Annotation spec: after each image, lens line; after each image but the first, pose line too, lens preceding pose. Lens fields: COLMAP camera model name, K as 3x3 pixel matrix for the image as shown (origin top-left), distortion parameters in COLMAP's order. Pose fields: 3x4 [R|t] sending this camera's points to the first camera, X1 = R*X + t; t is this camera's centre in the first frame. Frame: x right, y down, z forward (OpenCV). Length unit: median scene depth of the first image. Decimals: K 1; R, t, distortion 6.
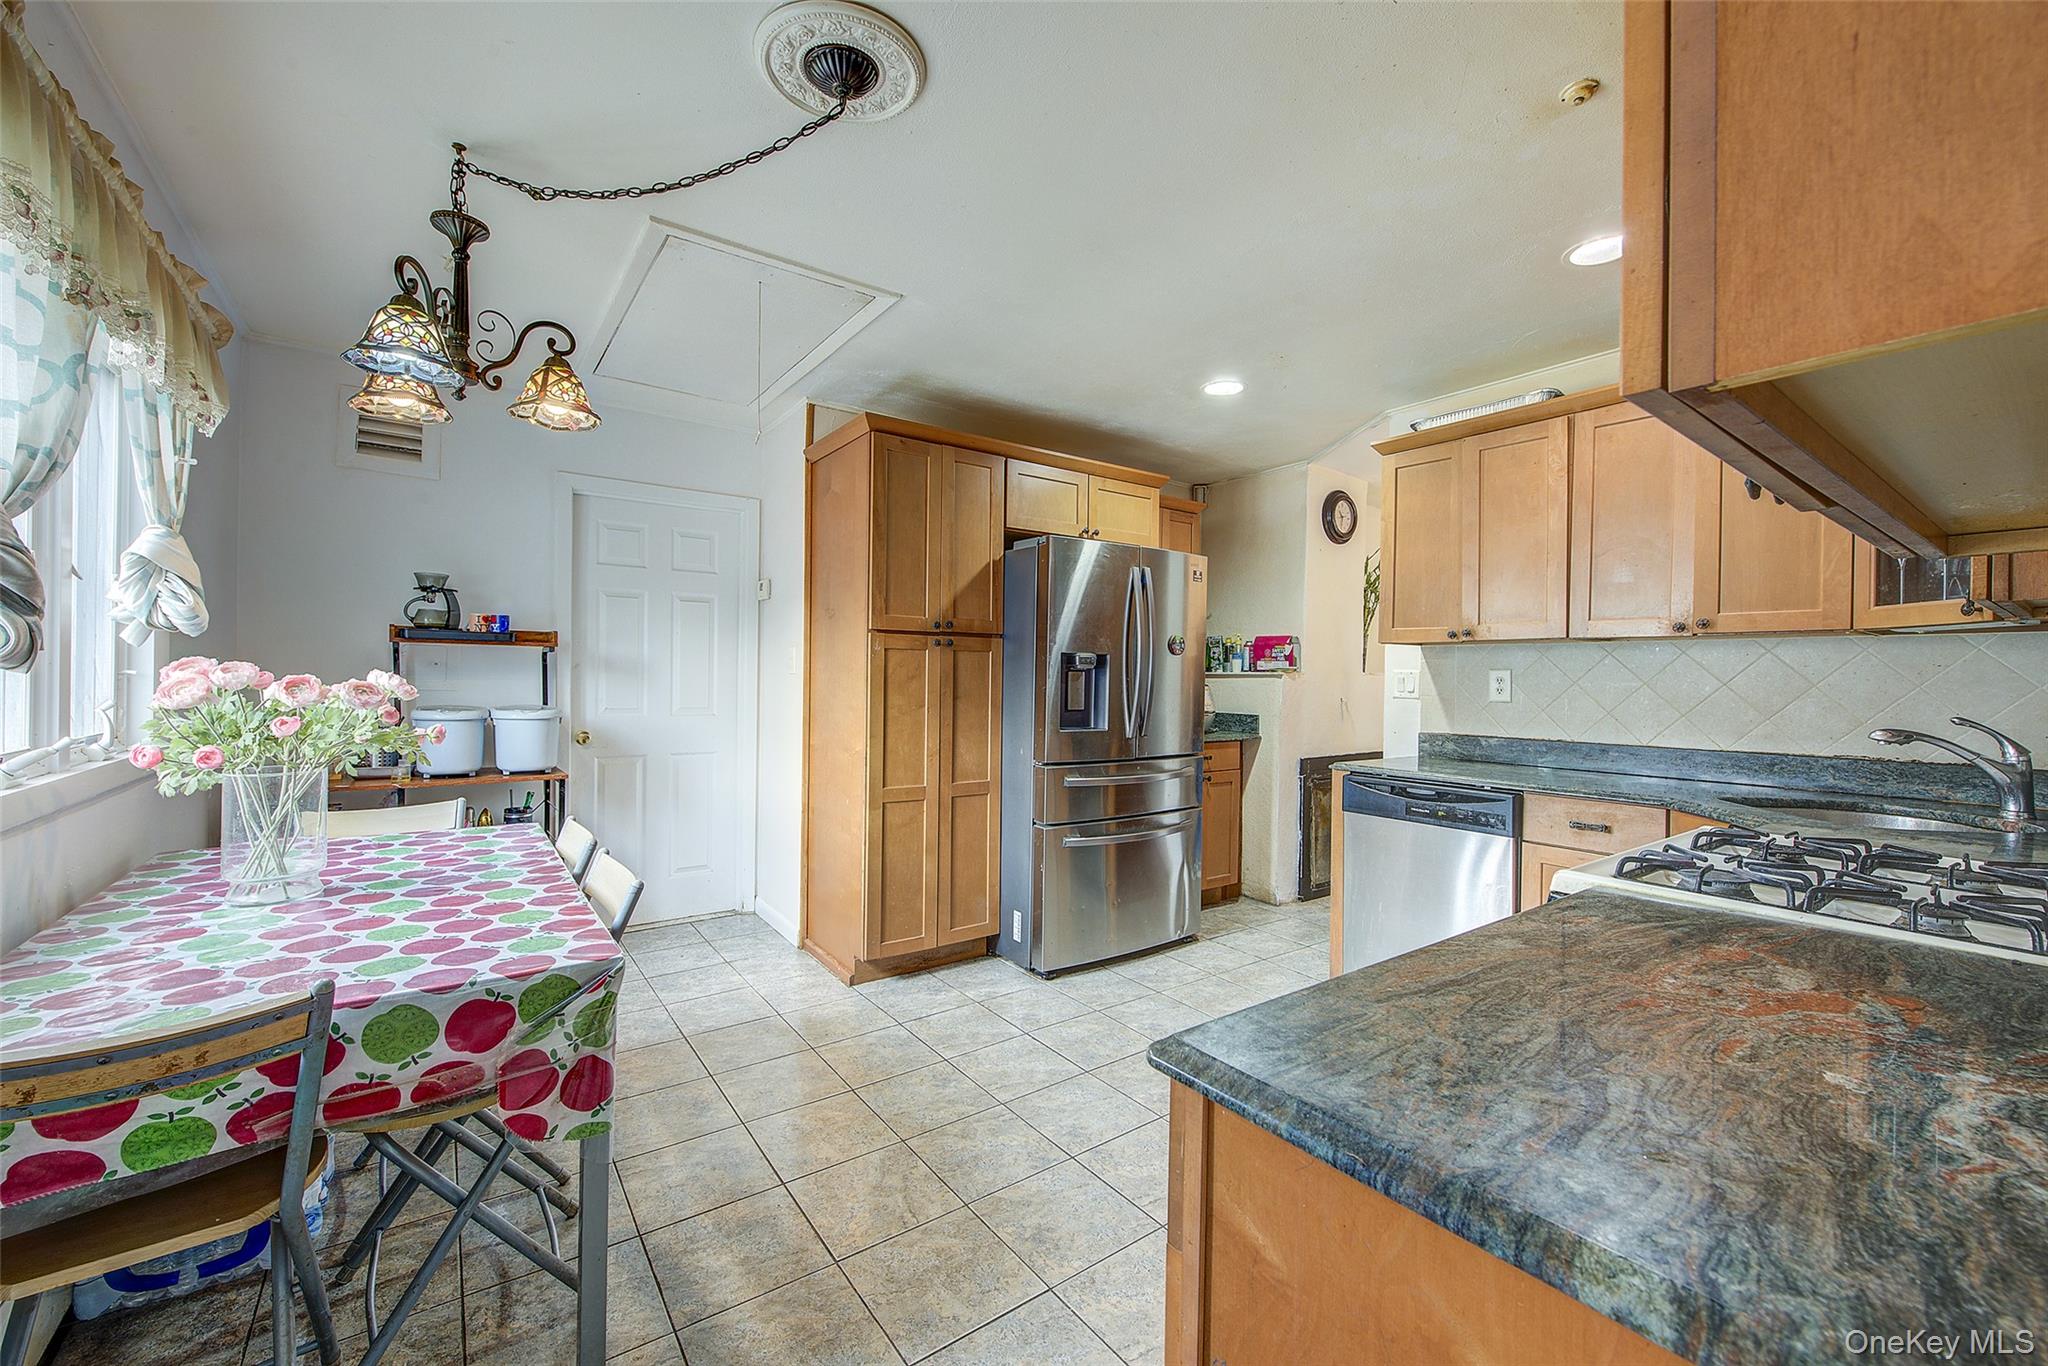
lens RADIAL K [[813.0, 0, 1052.7], [0, 813.0, 683.2], [0, 0, 1]] dist [0.000461, 0.000017]
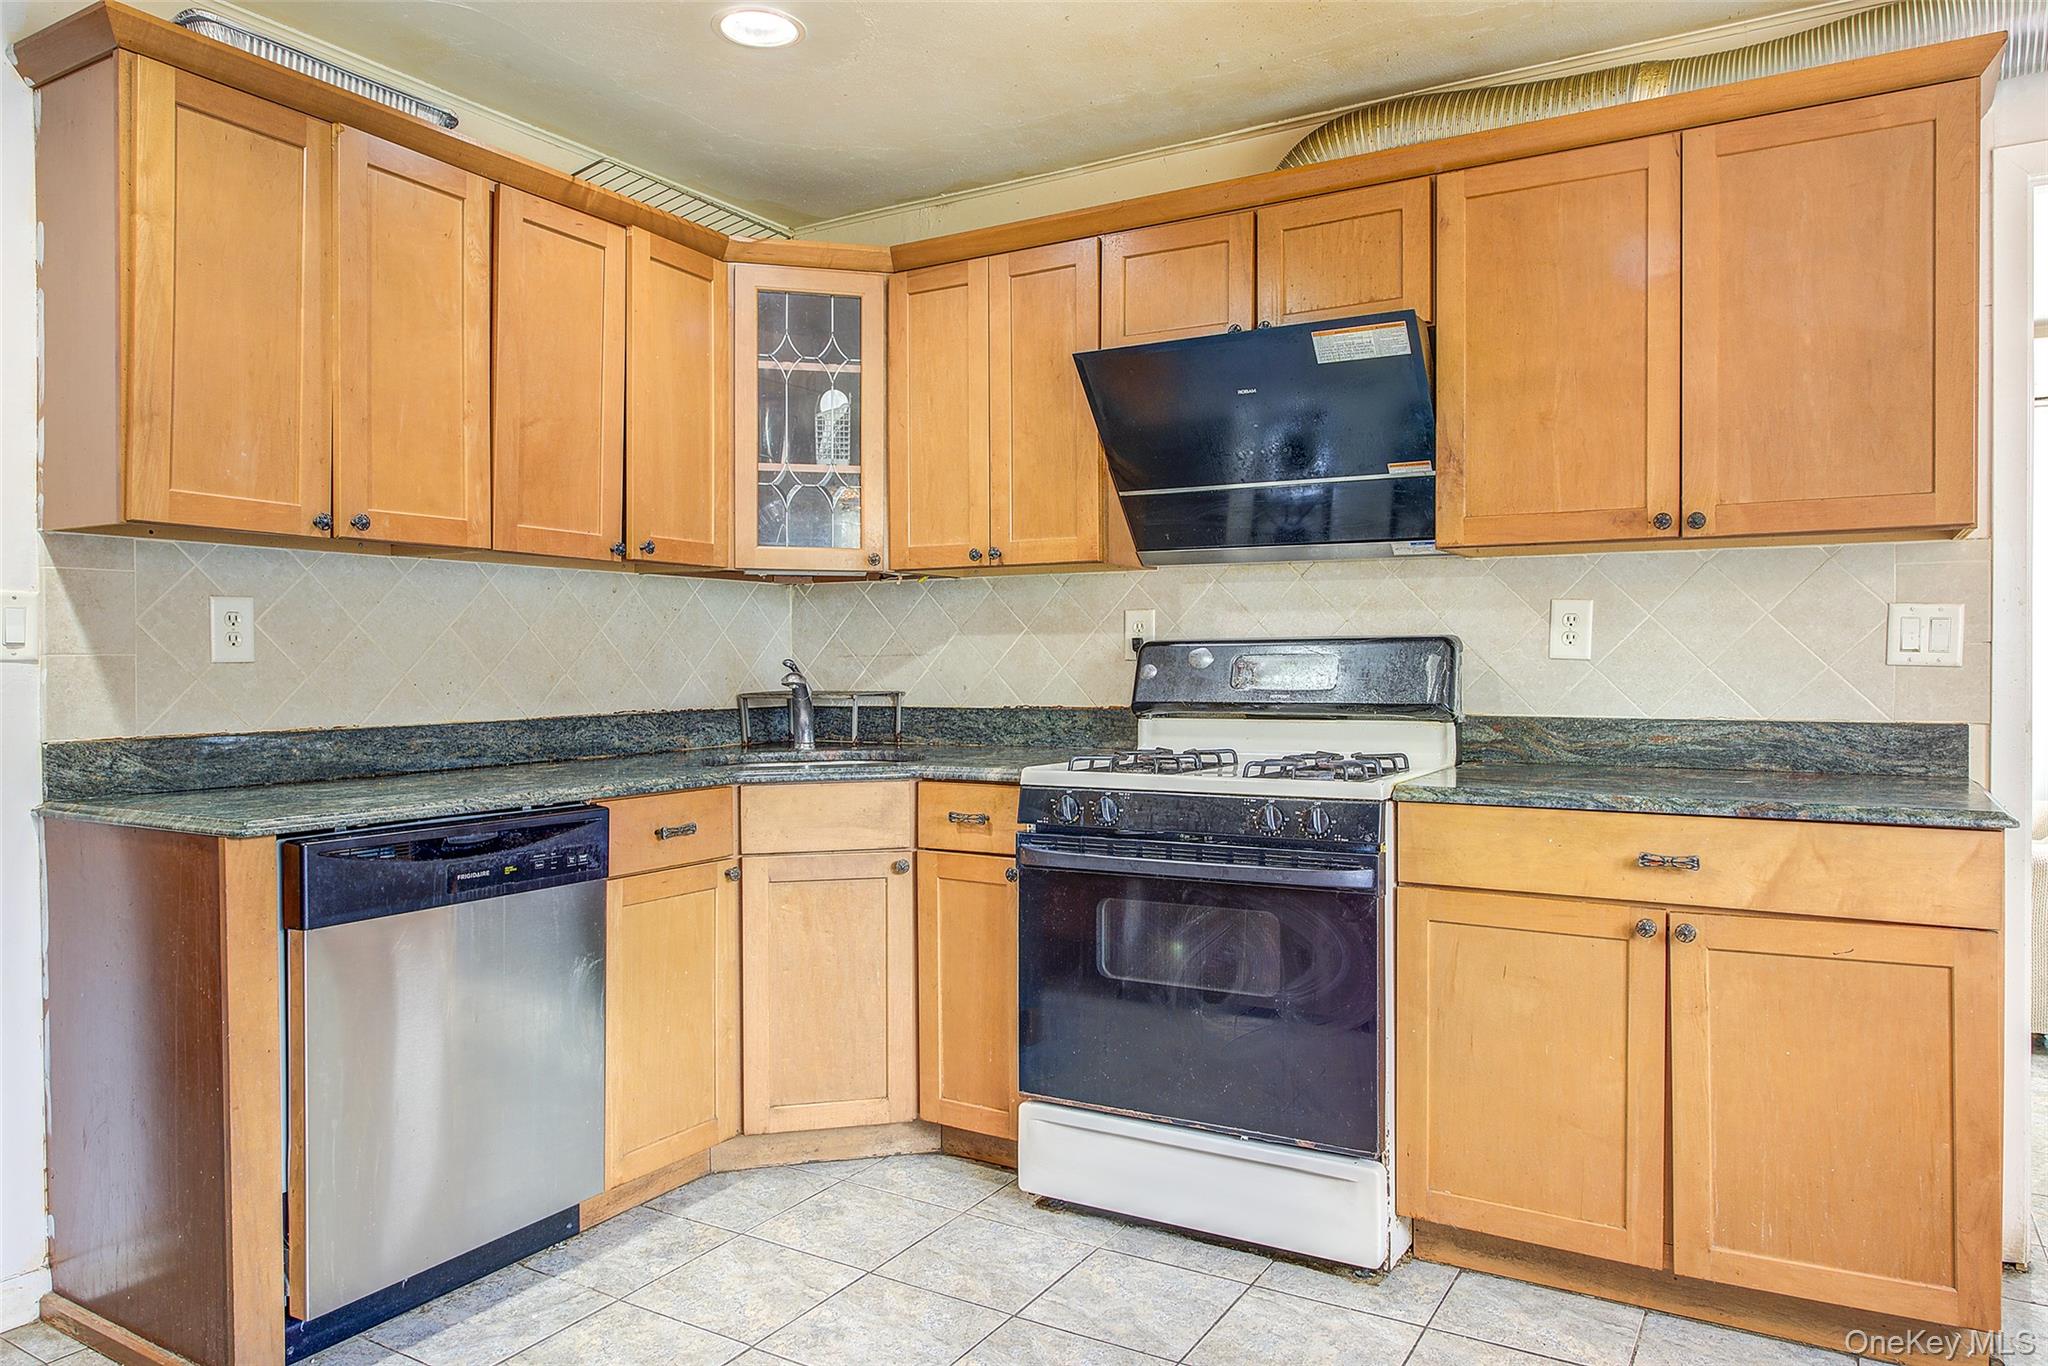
lens RADIAL K [[1334.9, 0, 1023.8], [0, 1334.9, 678.1], [0, 0, 1]] dist [0.002496, 0.000307]
pose [[-0.363248, -0.026507, 0.931315, -0.377418], [0.002648, 0.999562, 0.029482, 0.009953], [-0.931689, 0.013175, -0.363019, 0.853283]]
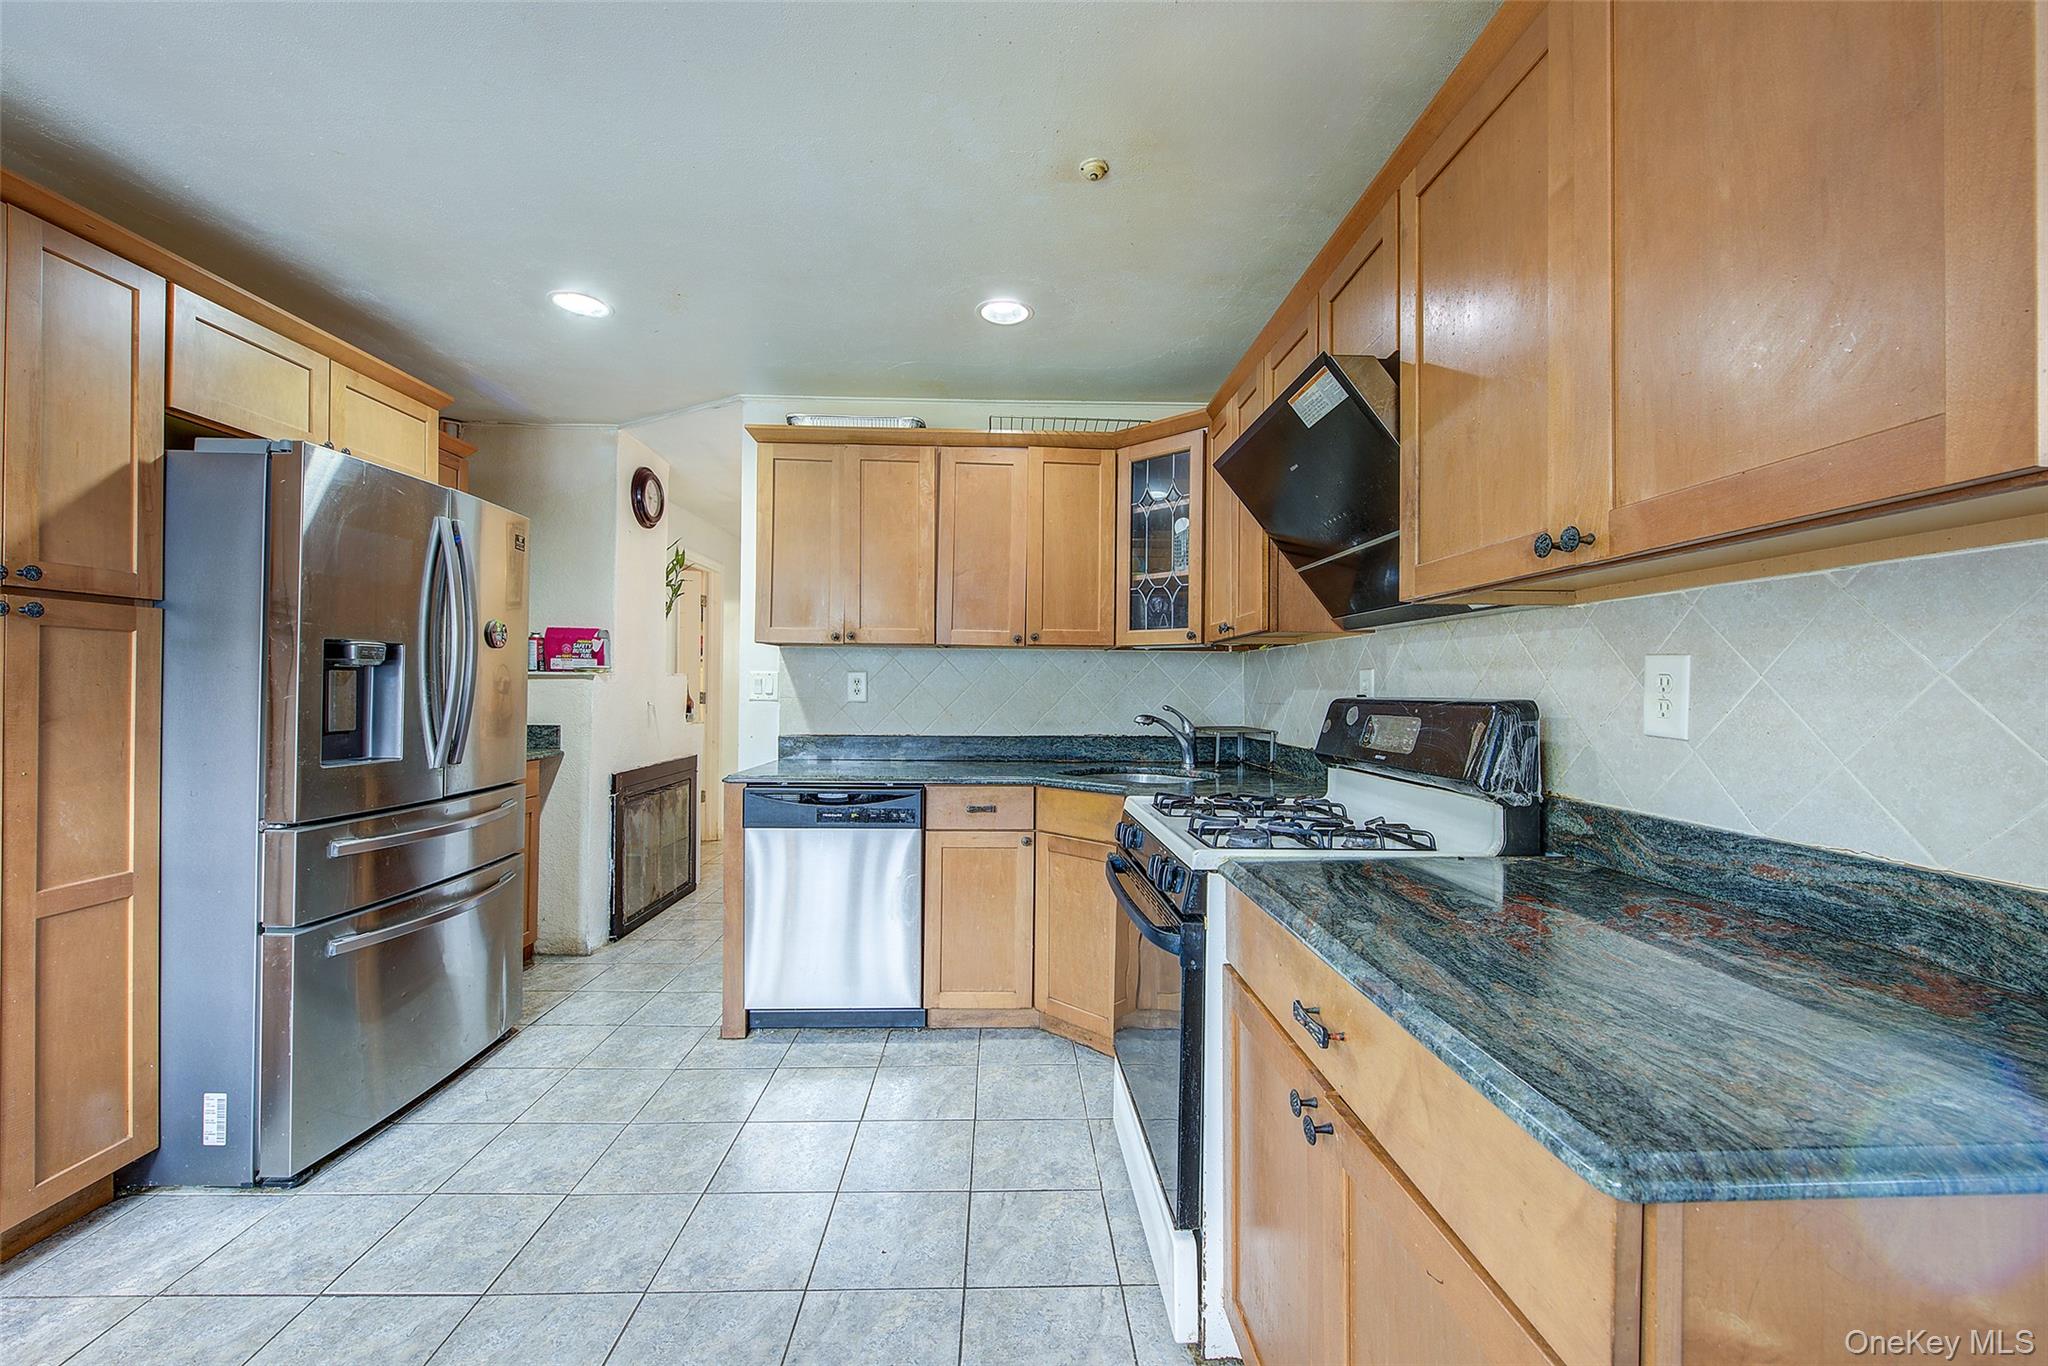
lens RADIAL K [[801.8, 0, 1030.5], [0, 801.8, 683.4], [0, 0, 1]] dist [0.008058, -0.004186]
pose [[0.577830, -0.005020, 0.816142, -0.171359], [0.004033, 0.999986, 0.003295, -0.003905], [-0.816147, 0.001388, 0.577842, 0.214819]]
